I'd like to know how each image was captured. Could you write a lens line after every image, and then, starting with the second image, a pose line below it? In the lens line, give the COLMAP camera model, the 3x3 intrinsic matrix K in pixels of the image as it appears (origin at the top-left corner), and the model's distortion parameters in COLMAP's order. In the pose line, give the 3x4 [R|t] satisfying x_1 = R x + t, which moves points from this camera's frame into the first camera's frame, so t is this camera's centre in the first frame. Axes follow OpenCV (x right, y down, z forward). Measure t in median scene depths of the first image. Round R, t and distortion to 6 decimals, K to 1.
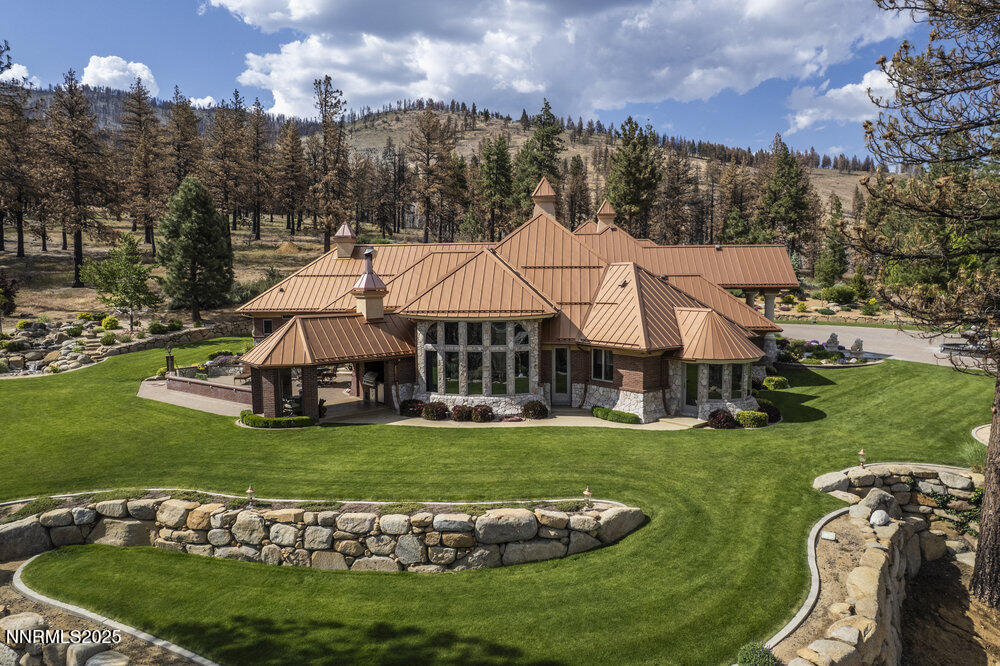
lens RADIAL K [[639.3, 0, 495.1], [0, 639.3, 328.1], [0, 0, 1]] dist [-0.047299, 0.027352]
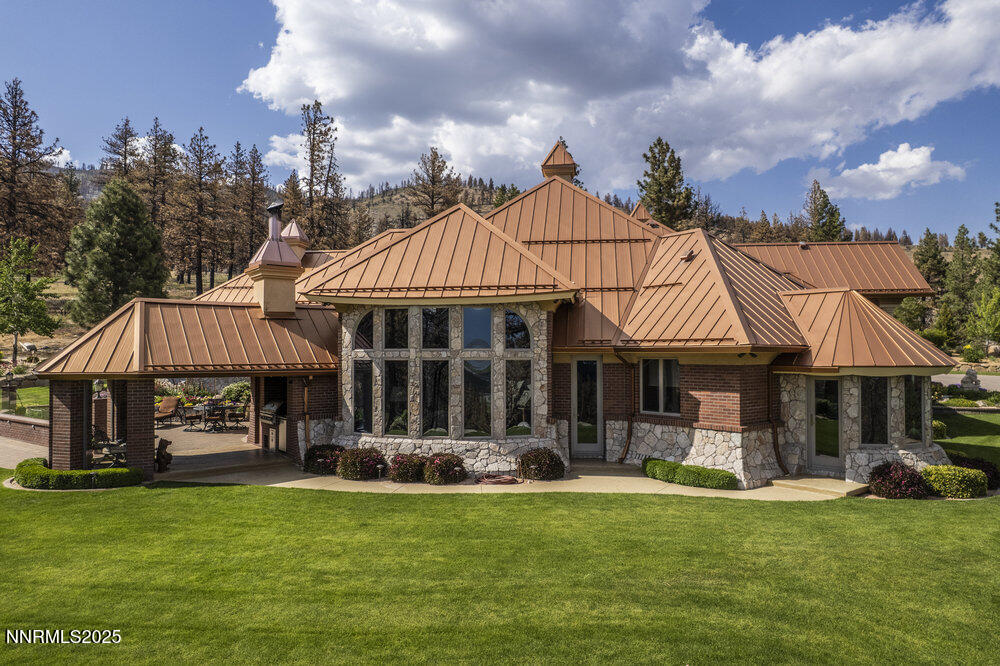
lens RADIAL K [[639.3, 0, 500.7], [0, 639.3, 335.0], [0, 0, 1]] dist [-0.047299, 0.027352]
pose [[0.999680, 0.003440, -0.025062, 0.039850], [-0.006232, 0.993667, -0.112191, 0.076985], [0.024518, 0.112312, 0.993371, 0.424327]]
